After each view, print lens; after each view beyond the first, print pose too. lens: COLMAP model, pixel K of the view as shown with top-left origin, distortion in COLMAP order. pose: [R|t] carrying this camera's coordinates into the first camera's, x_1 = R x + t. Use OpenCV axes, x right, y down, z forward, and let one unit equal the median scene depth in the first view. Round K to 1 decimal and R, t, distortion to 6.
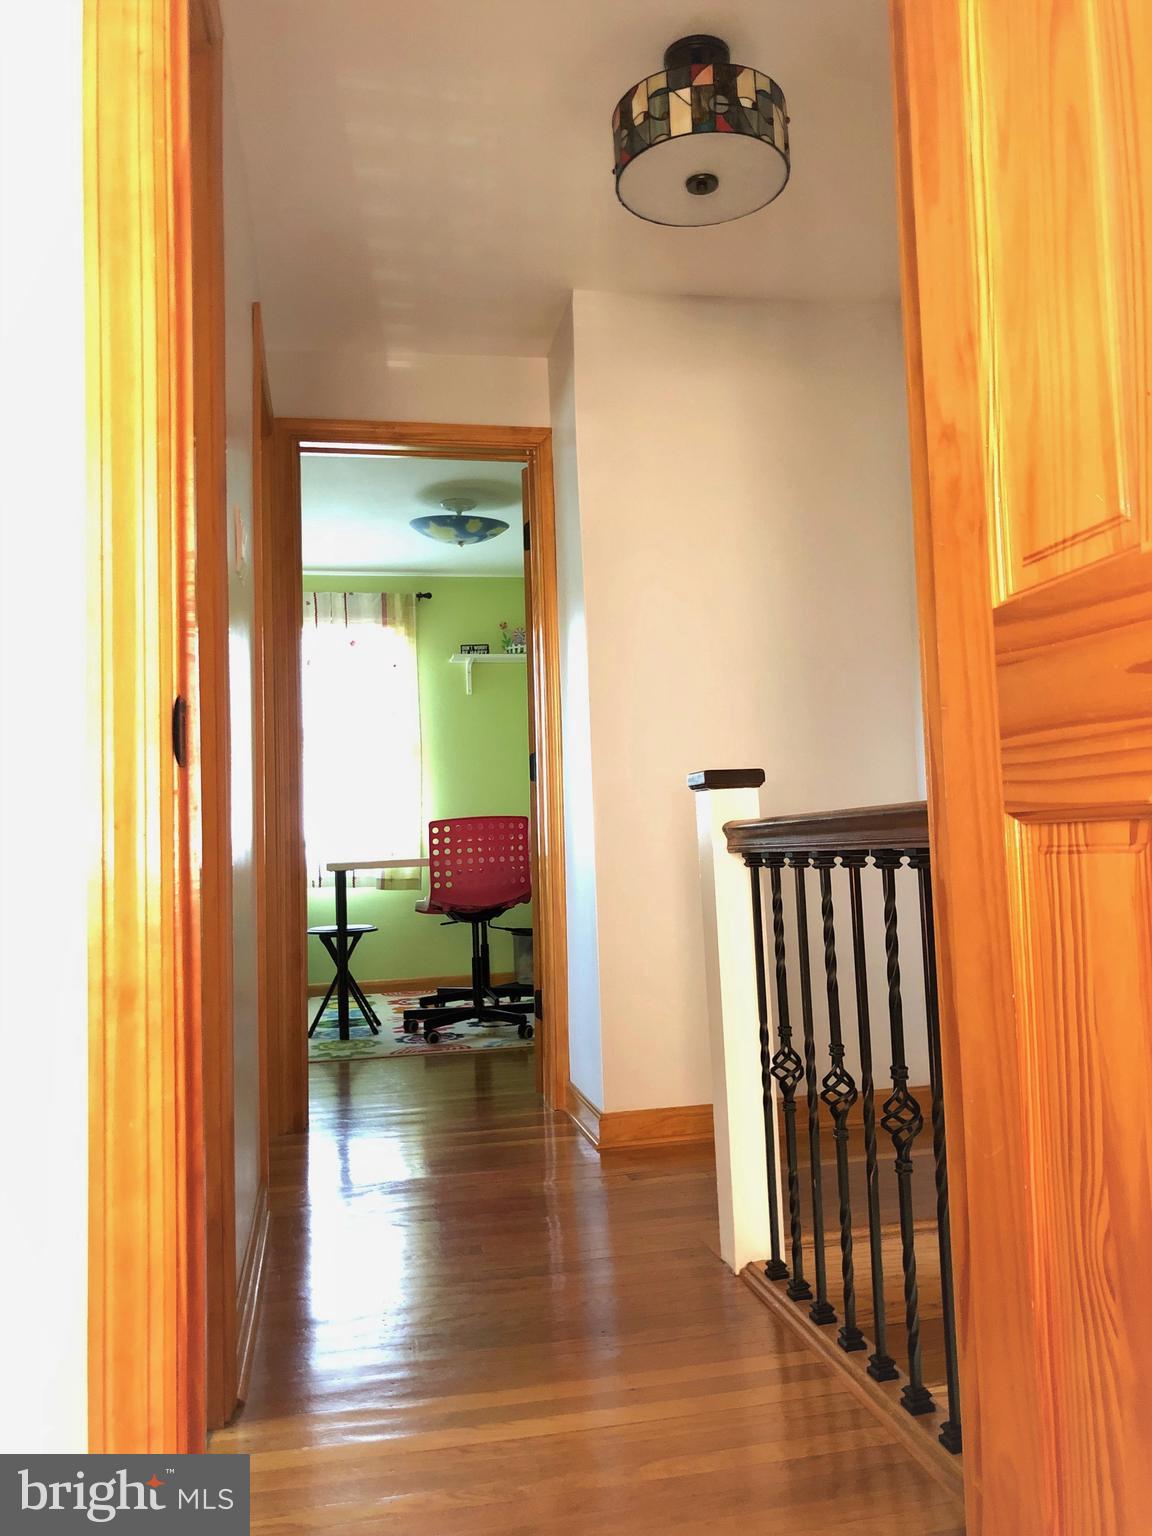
lens RADIAL K [[1267.6, 0, 581.1], [0, 1267.6, 769.7], [0, 0, 1]] dist [0.056727, -0.010963]
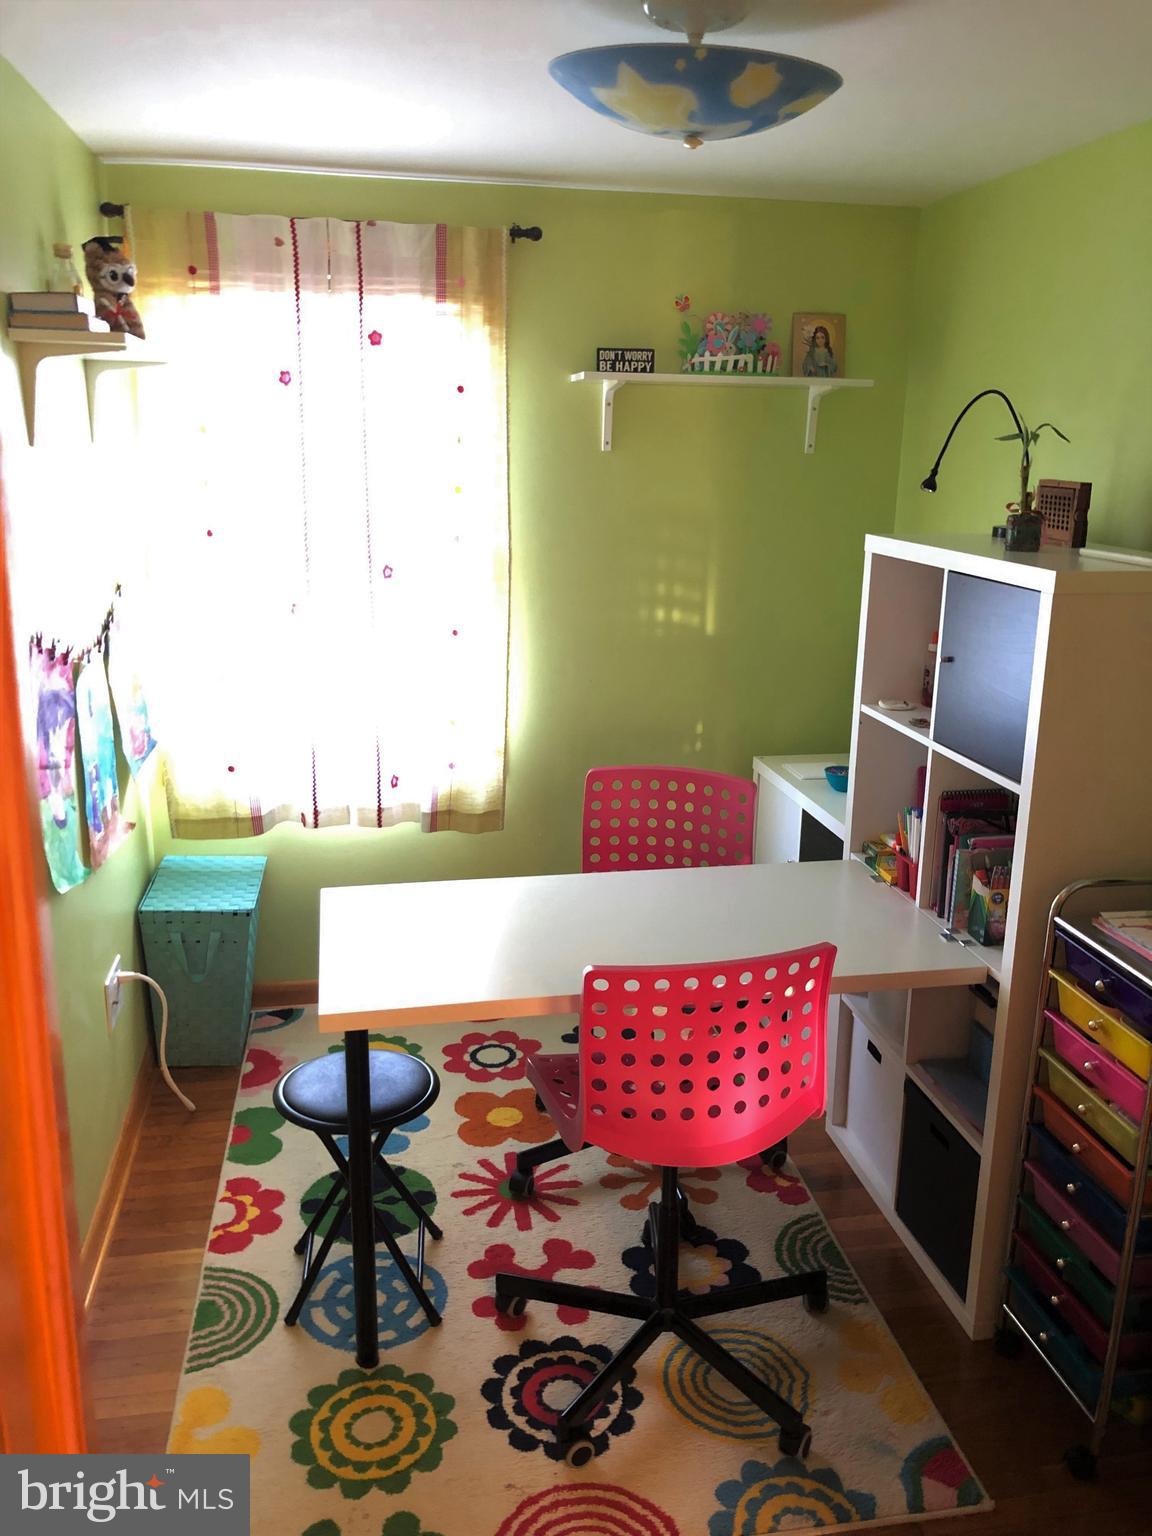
lens RADIAL K [[1267.6, 0, 566.7], [0, 1267.6, 767.9], [0, 0, 1]] dist [0.056727, -0.010963]
pose [[0.998621, 0.051396, -0.010722, -0.094734], [-0.045434, 0.948311, 0.314074, -0.100497], [0.026310, -0.313153, 0.949338, 0.497598]]
